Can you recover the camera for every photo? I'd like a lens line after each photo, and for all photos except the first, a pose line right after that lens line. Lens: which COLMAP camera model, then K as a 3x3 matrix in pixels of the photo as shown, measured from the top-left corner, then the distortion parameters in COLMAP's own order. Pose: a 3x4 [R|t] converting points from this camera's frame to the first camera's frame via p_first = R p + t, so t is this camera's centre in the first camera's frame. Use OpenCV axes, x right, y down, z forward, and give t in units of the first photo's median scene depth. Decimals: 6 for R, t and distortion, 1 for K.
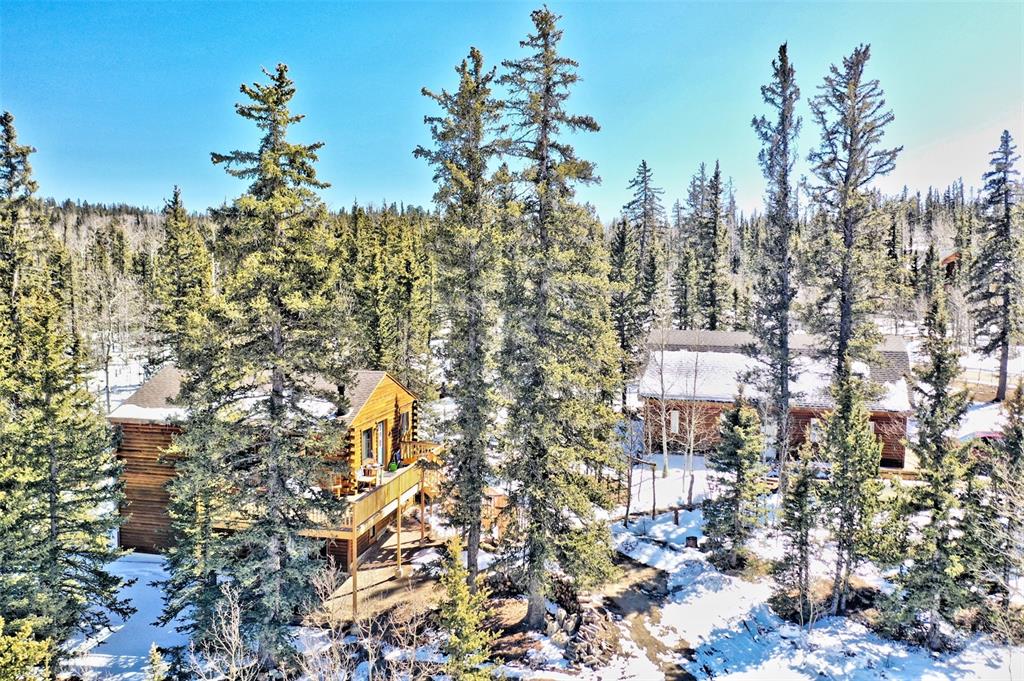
lens RADIAL K [[827.9, 0, 512.0], [0, 827.9, 340.5], [0, 0, 1]] dist [-0.008720, -0.007691]
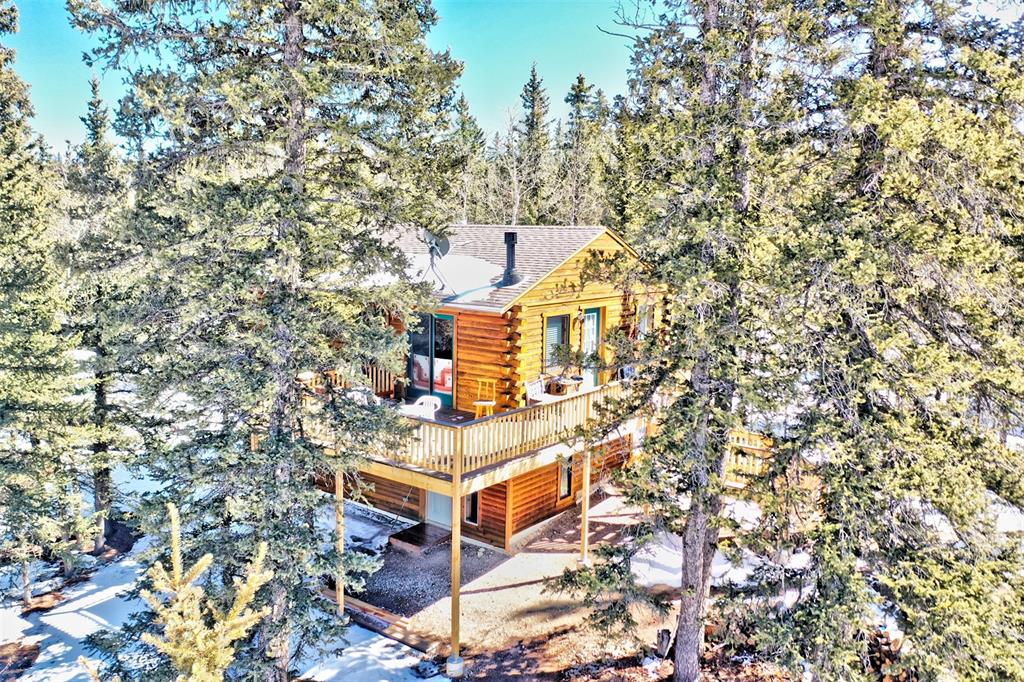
lens RADIAL K [[827.9, 0, 512.0], [0, 827.9, 341.0], [0, 0, 1]] dist [-0.008720, -0.007691]
pose [[0.909295, 0.062897, -0.411372, 0.045760], [-0.040200, 0.997165, 0.063603, 0.107708], [0.414206, -0.041297, 0.909246, 0.546189]]
